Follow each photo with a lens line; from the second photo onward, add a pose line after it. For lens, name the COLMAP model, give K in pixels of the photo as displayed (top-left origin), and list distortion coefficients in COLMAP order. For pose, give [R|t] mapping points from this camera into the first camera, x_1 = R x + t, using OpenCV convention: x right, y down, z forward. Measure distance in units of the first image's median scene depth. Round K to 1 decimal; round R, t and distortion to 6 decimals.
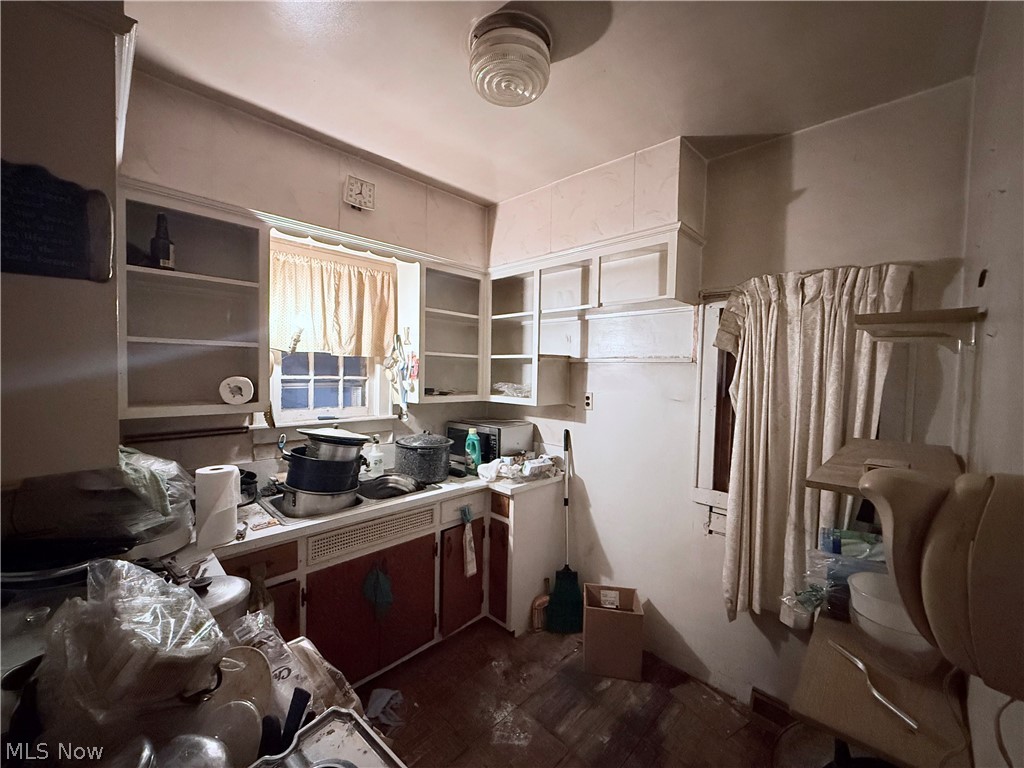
lens RADIAL K [[405.9, 0, 508.4], [0, 405.9, 385.6], [0, 0, 1]] dist [0.000892, 0.000039]
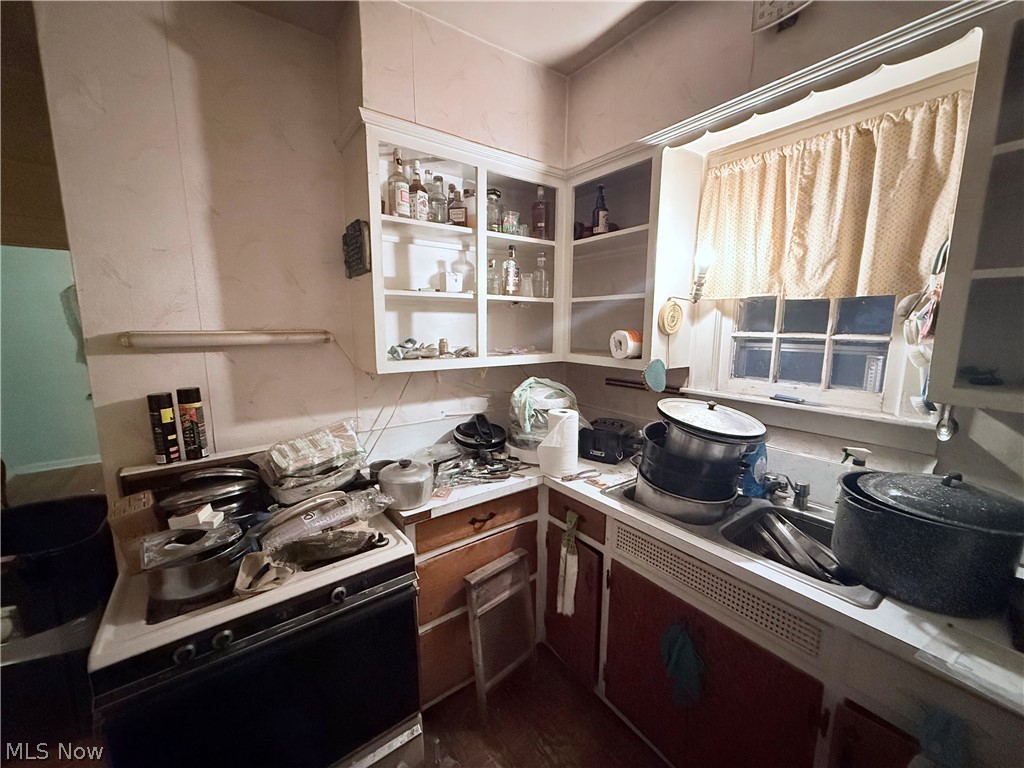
lens RADIAL K [[405.9, 0, 508.4], [0, 405.9, 385.6], [0, 0, 1]] dist [0.000892, 0.000039]
pose [[-0.166027, 0.135602, -0.976753, 0.323746], [-0.042670, 0.988585, 0.144497, -0.019760], [0.985198, 0.065668, -0.158346, 0.834000]]
